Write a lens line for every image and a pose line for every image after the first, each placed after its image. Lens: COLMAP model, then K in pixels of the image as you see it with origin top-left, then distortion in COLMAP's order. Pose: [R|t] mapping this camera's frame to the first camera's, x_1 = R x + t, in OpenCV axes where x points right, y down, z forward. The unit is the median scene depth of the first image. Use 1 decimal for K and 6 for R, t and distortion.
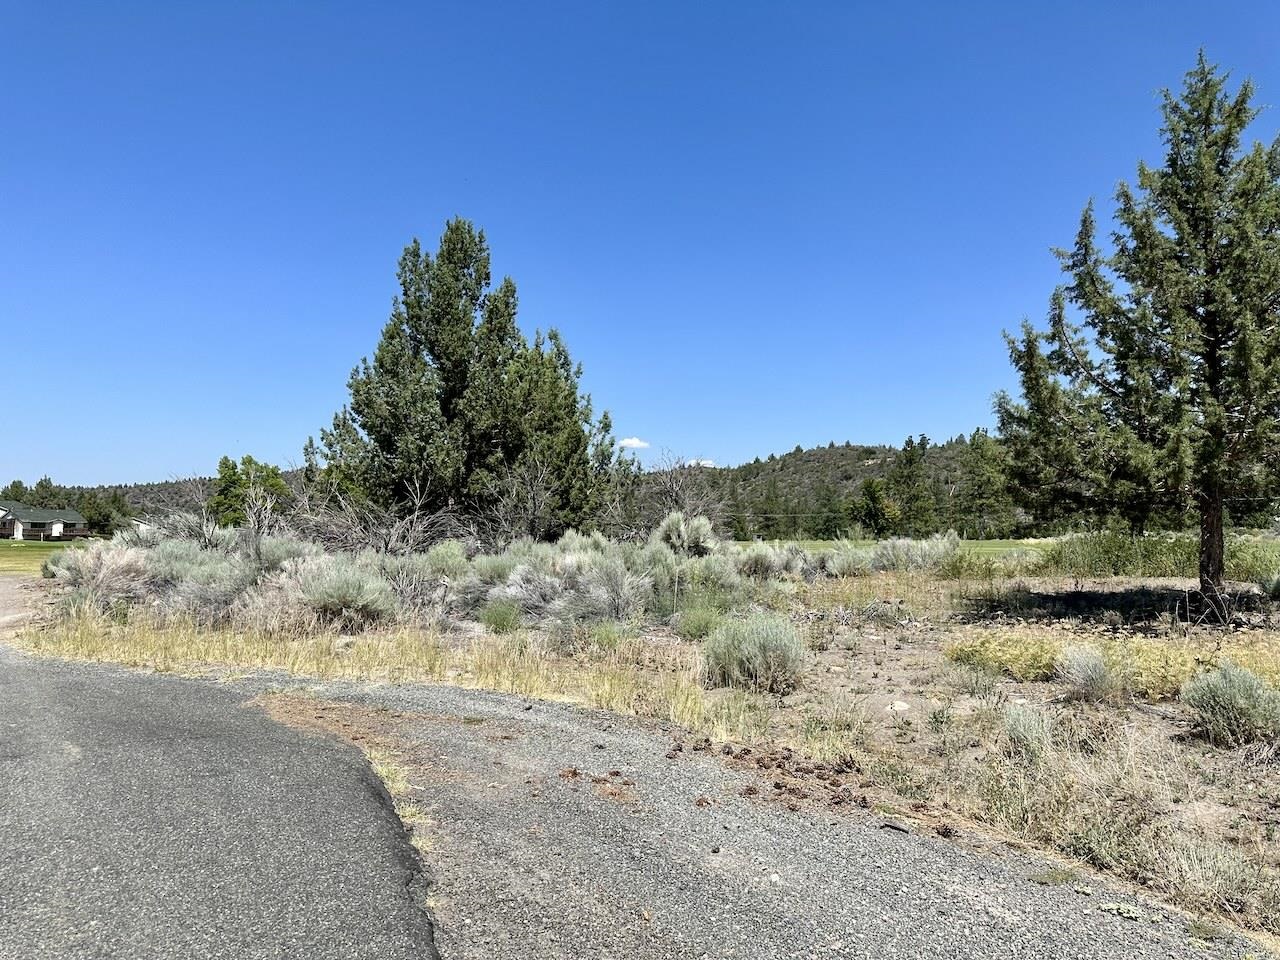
lens RADIAL K [[887.1, 0, 636.3], [0, 887.1, 478.6], [0, 0, 1]] dist [0.043822, -0.065527]
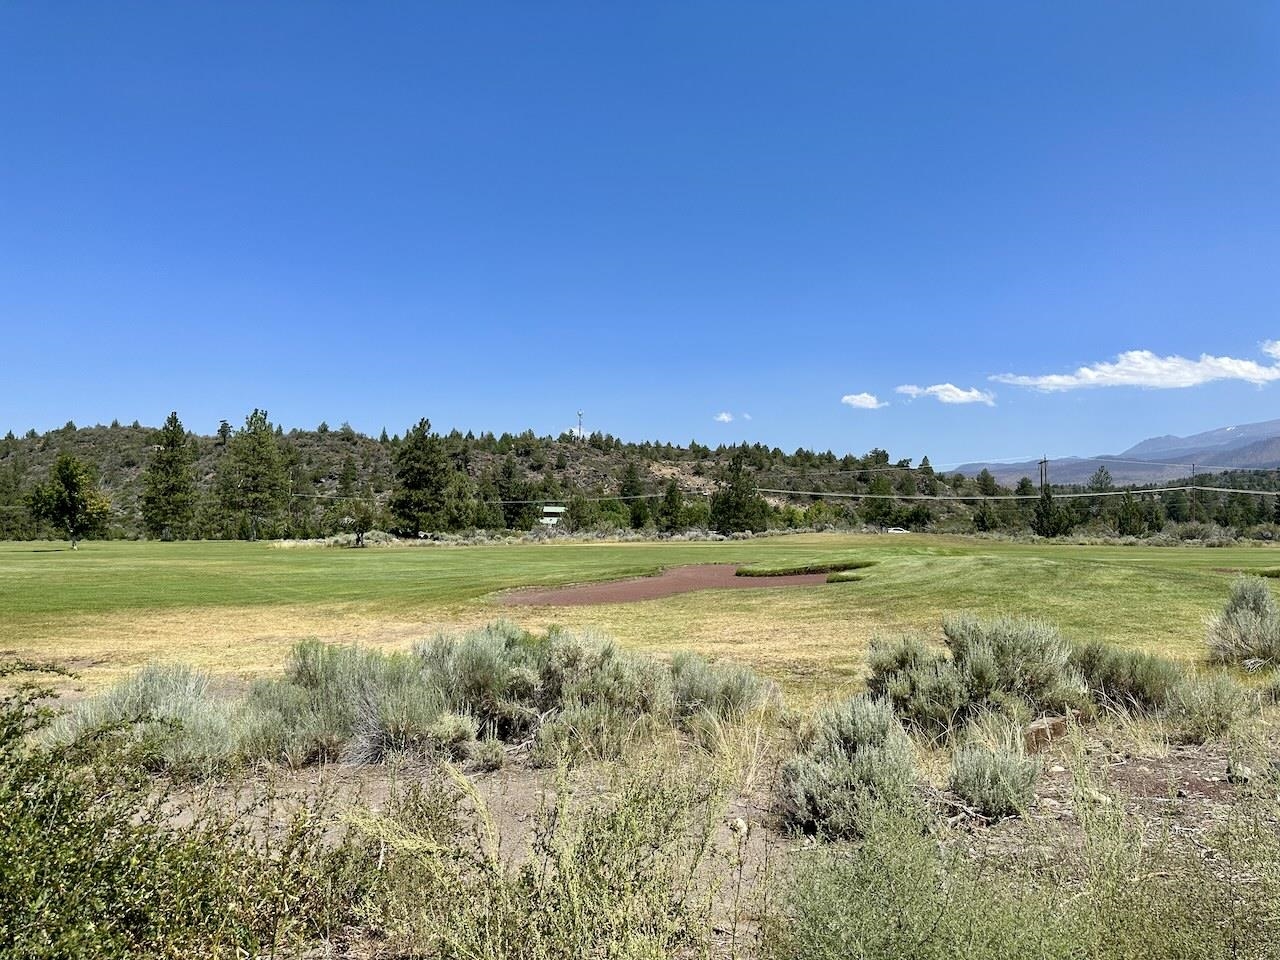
lens RADIAL K [[887.1, 0, 634.8], [0, 887.1, 486.6], [0, 0, 1]] dist [0.043822, -0.065527]
pose [[0.753828, 0.041619, 0.655752, 0.089033], [-0.049400, 0.998757, -0.006601, 0.004113], [-0.655212, -0.027418, 0.754947, 0.104515]]
